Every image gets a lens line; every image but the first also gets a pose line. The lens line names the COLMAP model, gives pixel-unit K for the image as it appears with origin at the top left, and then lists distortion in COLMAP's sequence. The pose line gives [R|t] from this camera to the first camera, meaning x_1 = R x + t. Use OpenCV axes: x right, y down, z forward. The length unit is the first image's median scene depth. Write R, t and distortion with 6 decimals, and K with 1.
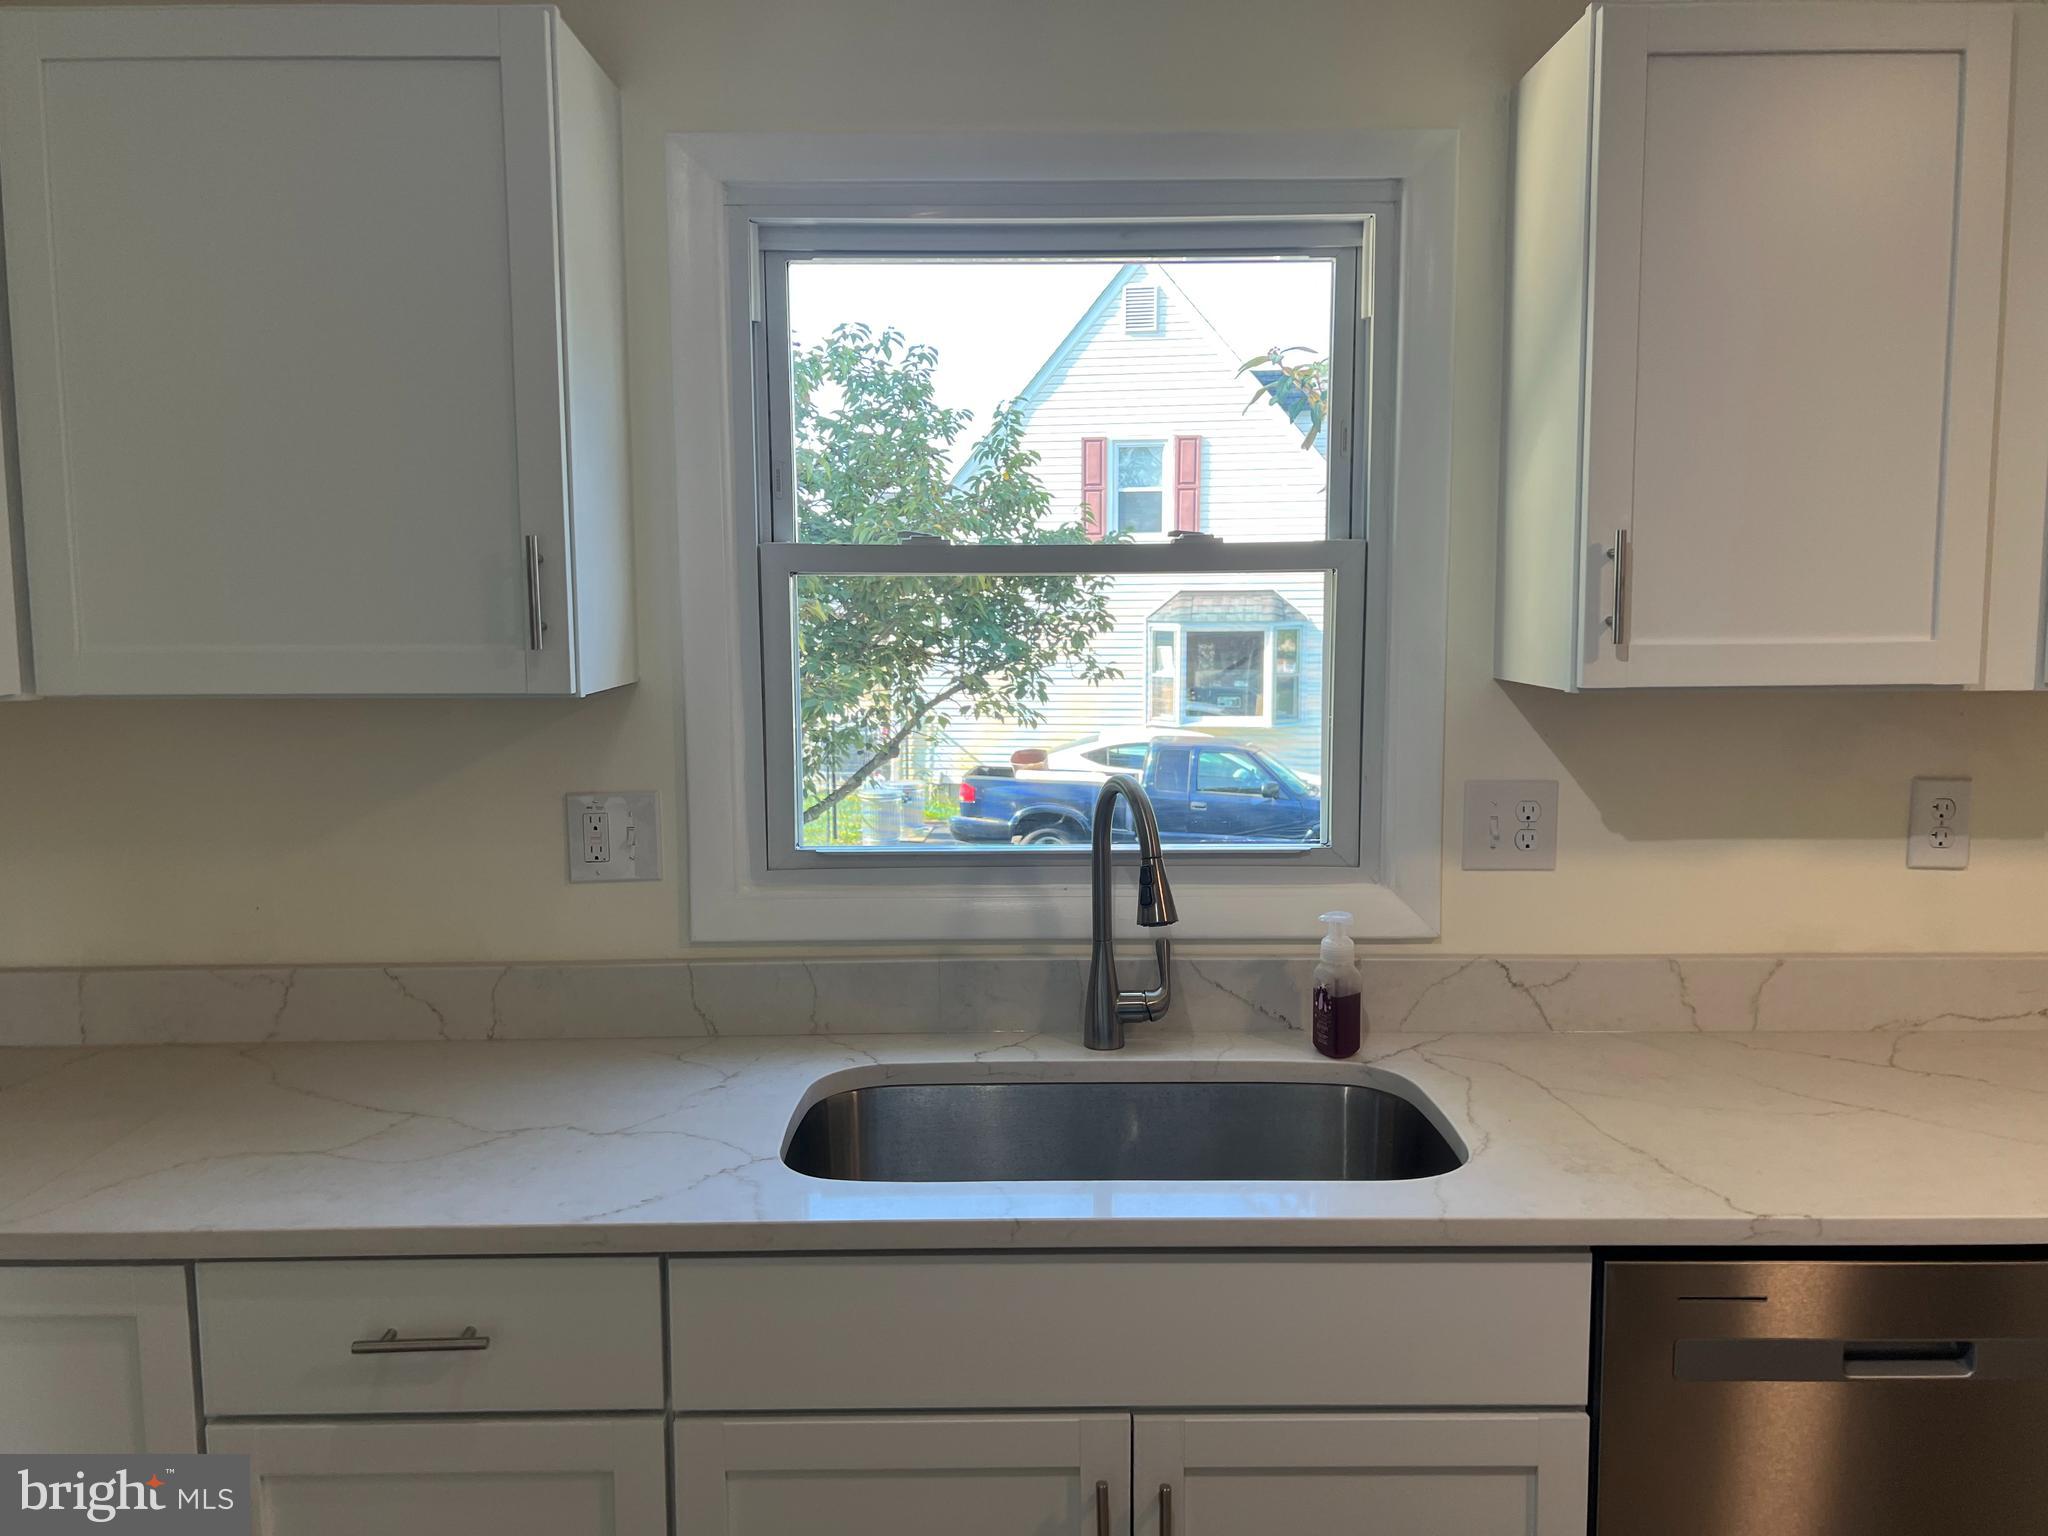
lens RADIAL K [[1542.5, 0, 1030.6], [0, 1542.5, 746.8], [0, 0, 1]] dist [0.028663, -0.031828]
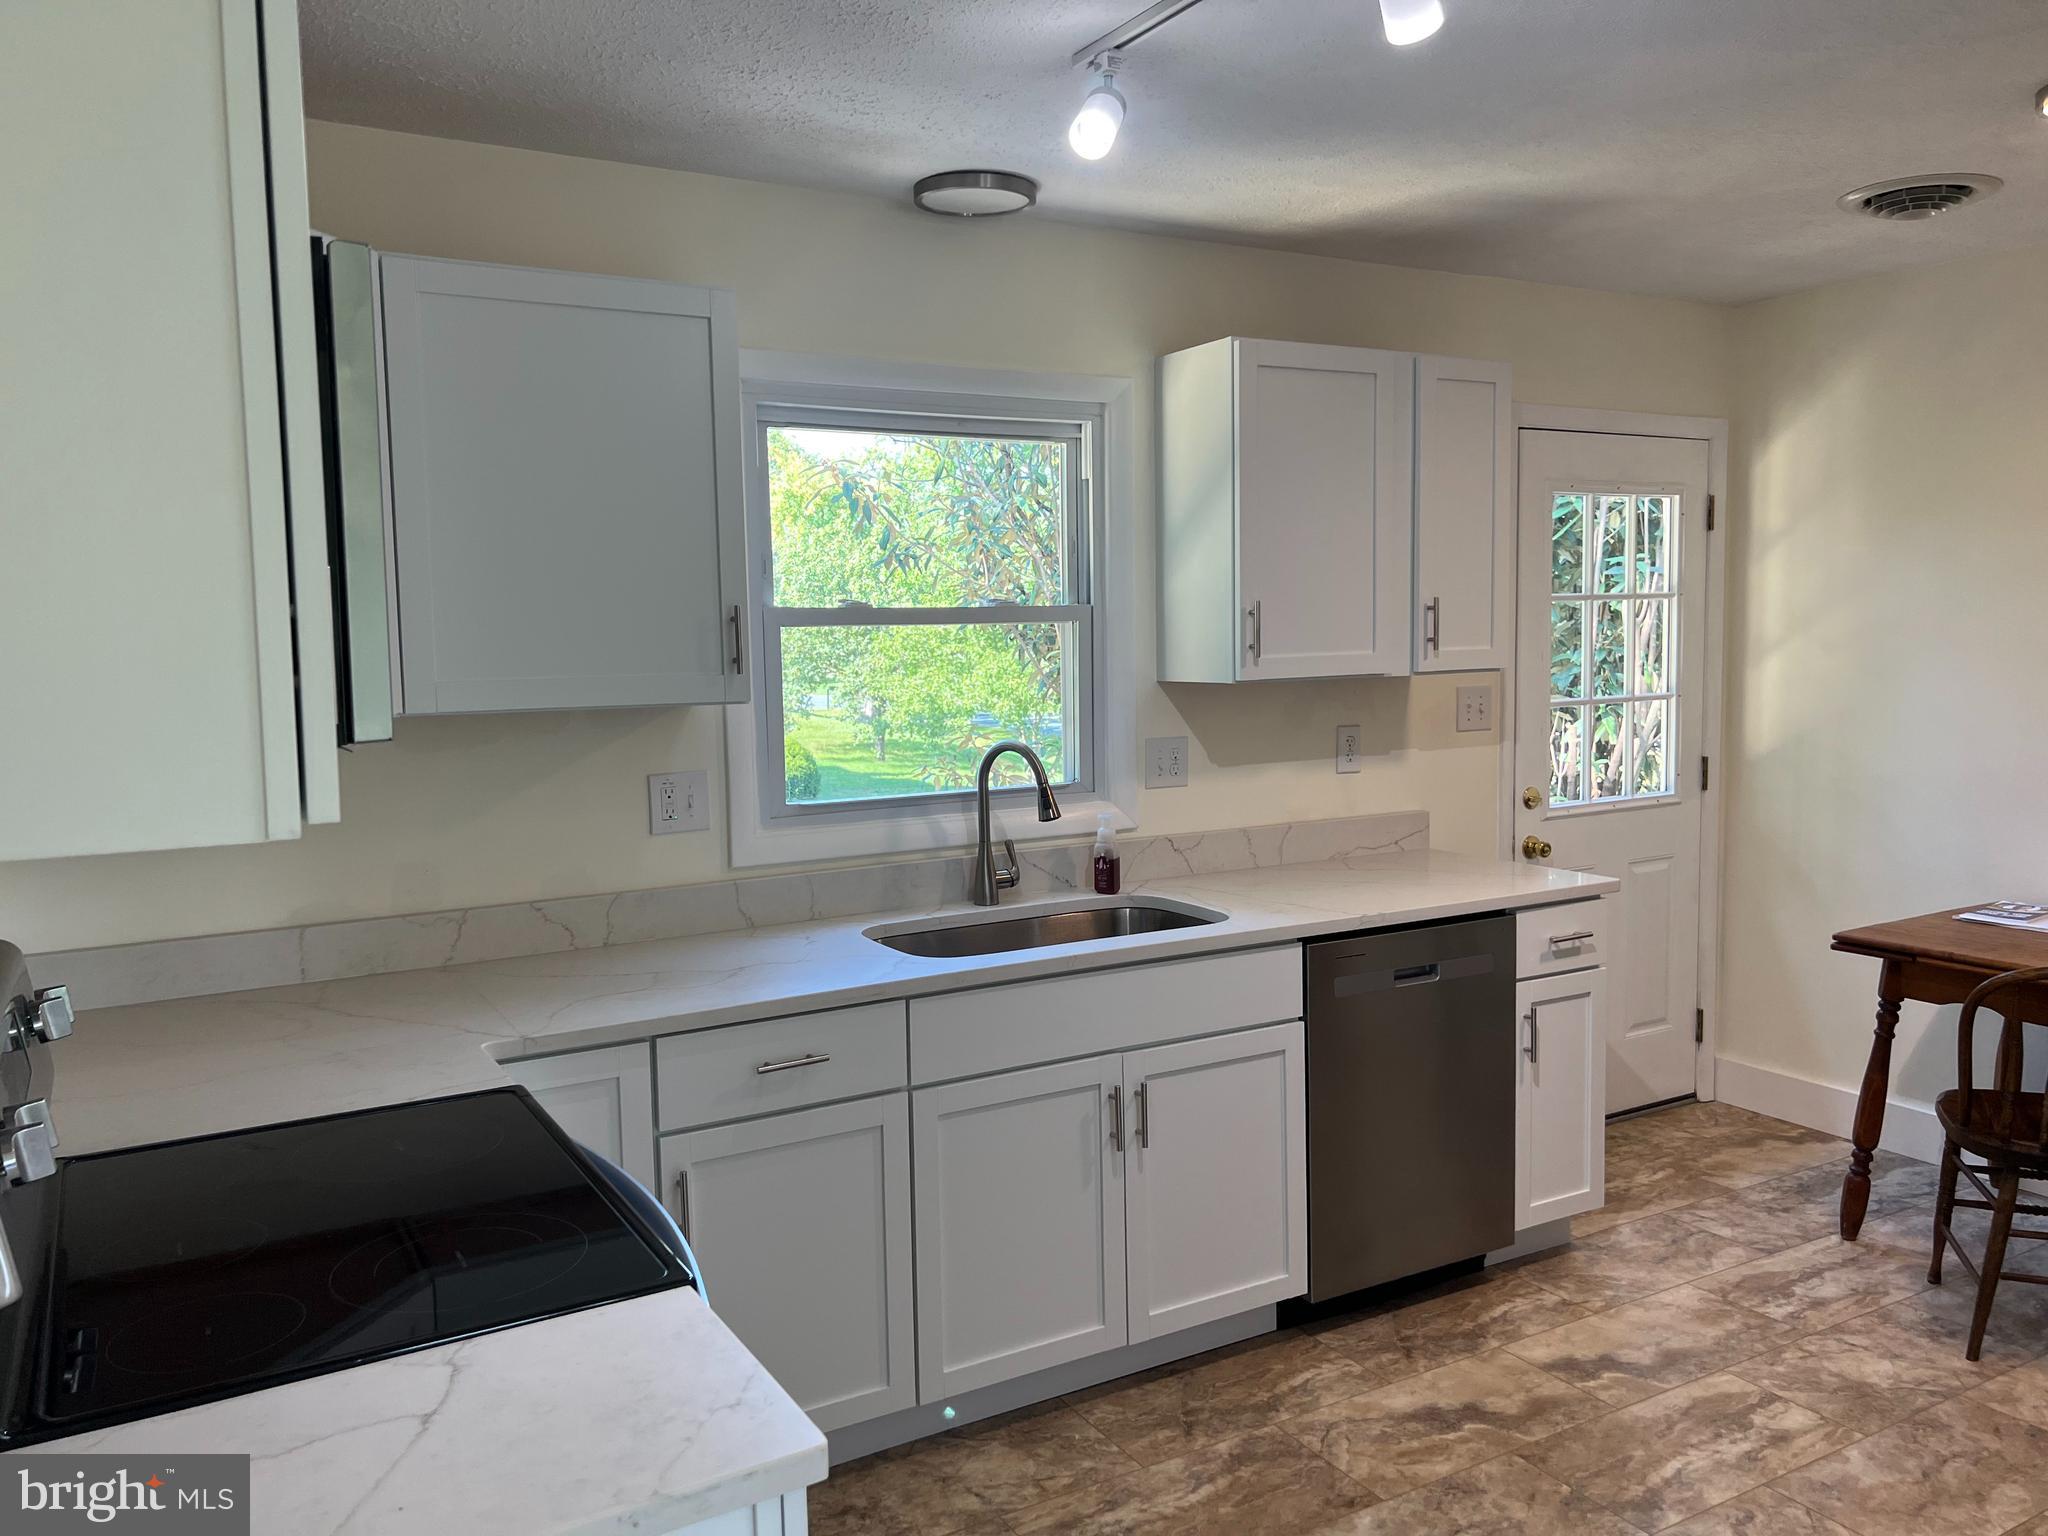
lens RADIAL K [[1542.5, 0, 983.5], [0, 1542.5, 781.5], [0, 0, 1]] dist [0.028663, -0.031828]
pose [[0.872405, -0.058373, 0.485286, -0.760860], [0.067641, 0.997708, -0.001587, 0.062058], [-0.484082, 0.034210, 0.874354, -0.471371]]
